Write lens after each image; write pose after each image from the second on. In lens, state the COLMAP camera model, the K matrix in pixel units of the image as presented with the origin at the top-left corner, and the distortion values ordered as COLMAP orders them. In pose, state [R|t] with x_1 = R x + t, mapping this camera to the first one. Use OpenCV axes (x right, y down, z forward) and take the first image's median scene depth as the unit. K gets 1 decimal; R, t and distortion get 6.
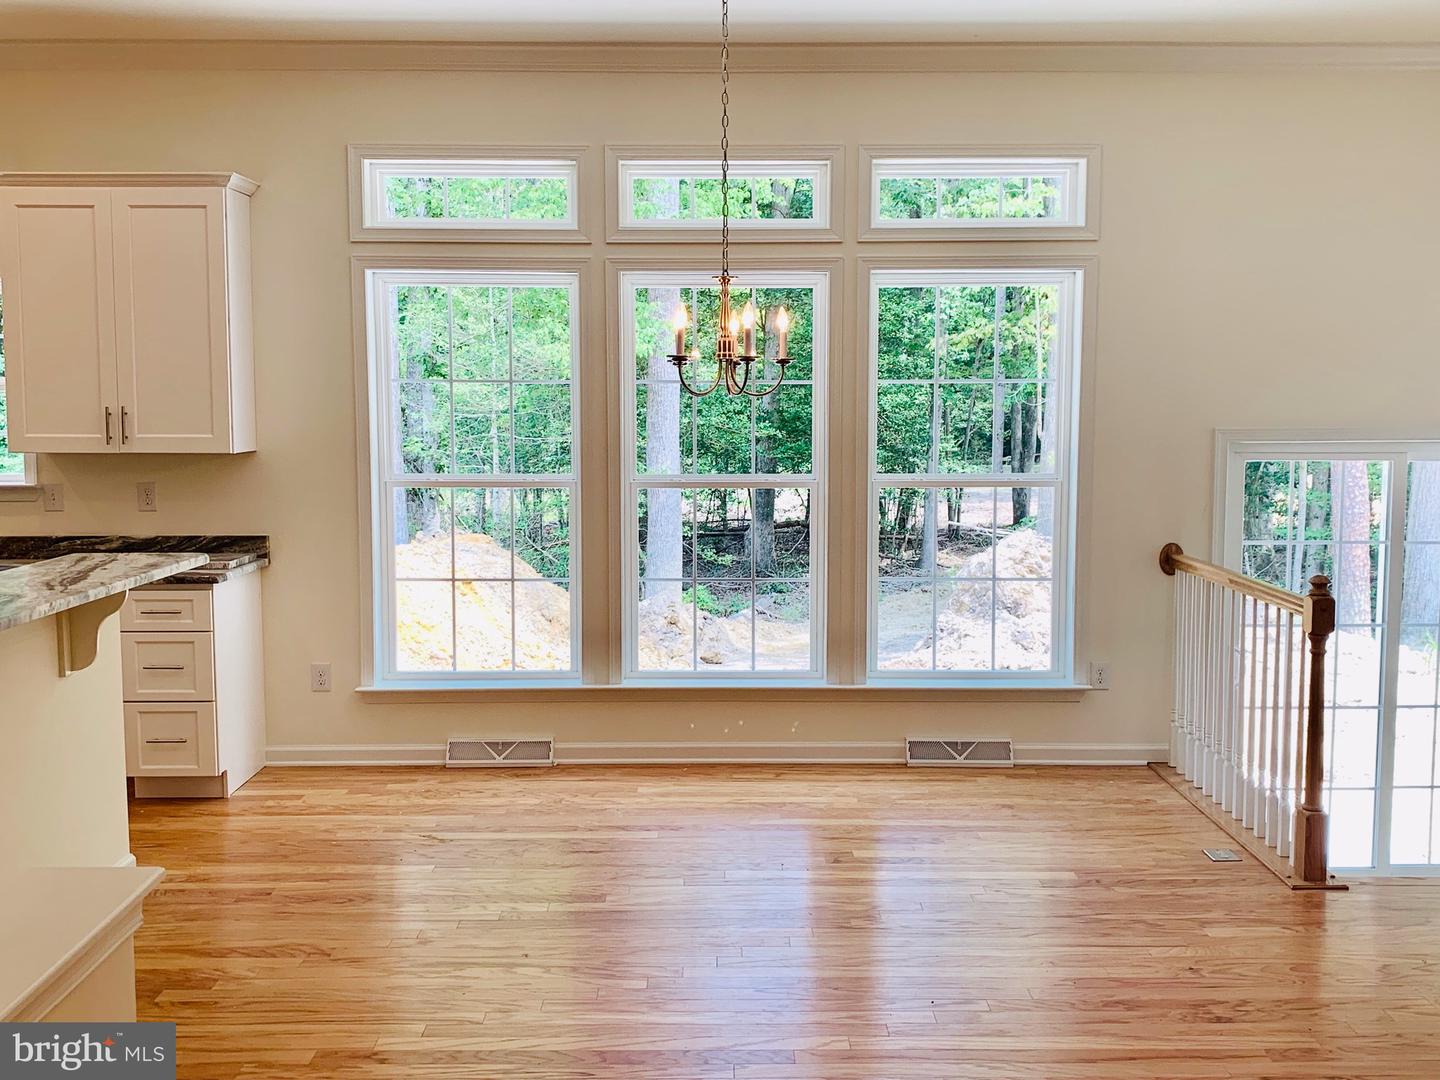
lens RADIAL K [[1488.2, 0, 722.2], [0, 1488.2, 532.5], [0, 0, 1]] dist [0.167600, -0.437706]
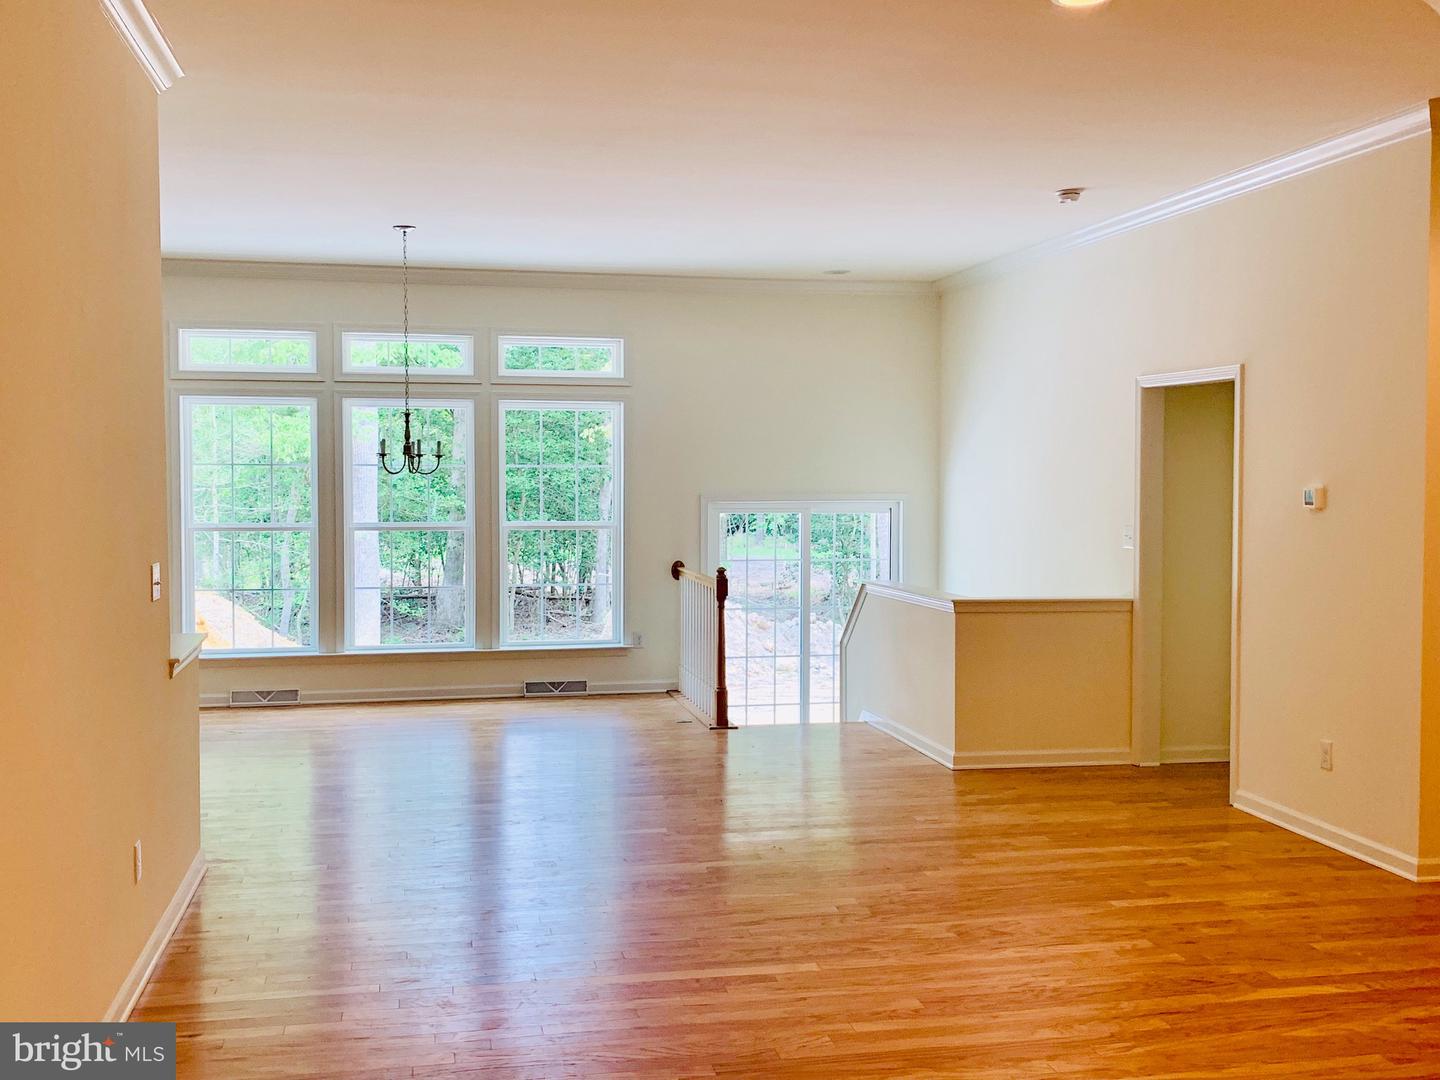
lens RADIAL K [[1488.2, 0, 722.2], [0, 1488.2, 532.5], [0, 0, 1]] dist [0.167600, -0.437706]
pose [[0.980190, -0.006613, 0.197947, 0.012524], [0.016801, 0.998616, -0.049832, 0.063191], [-0.197344, 0.052171, 0.978945, -0.710594]]
